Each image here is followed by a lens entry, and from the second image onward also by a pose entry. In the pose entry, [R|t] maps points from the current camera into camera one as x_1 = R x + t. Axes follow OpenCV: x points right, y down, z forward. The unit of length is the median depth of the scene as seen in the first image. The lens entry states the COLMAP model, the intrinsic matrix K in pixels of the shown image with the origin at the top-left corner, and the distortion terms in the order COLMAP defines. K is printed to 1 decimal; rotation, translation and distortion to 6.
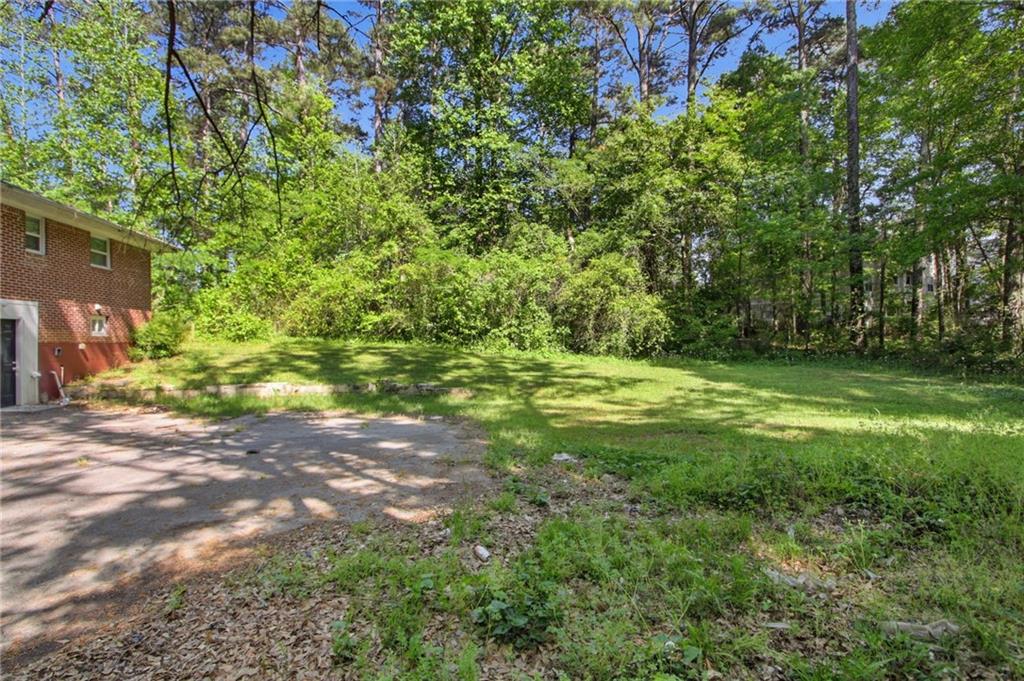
lens RADIAL K [[501.6, 0, 512.1], [0, 501.6, 336.6], [0, 0, 1]] dist [-0.002834, 0.000097]
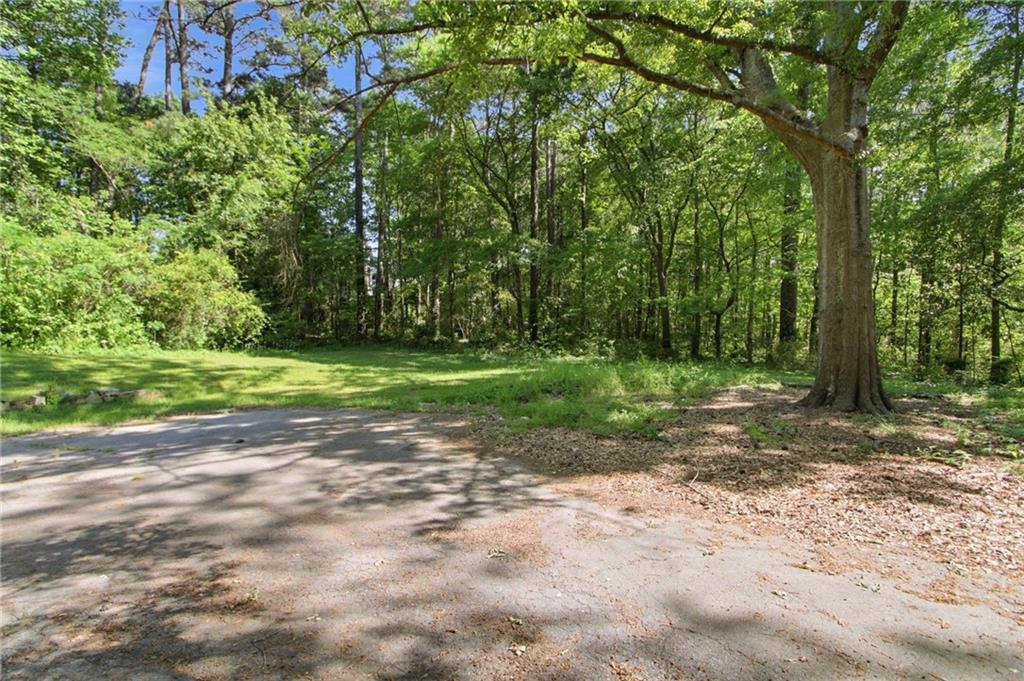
lens RADIAL K [[501.6, 0, 512.6], [0, 501.6, 339.2], [0, 0, 1]] dist [-0.002834, 0.000097]
pose [[0.458928, -0.031743, 0.887906, -1.512746], [0.006971, 0.999459, 0.032128, -0.041246], [-0.888446, -0.008554, 0.458902, -0.096689]]
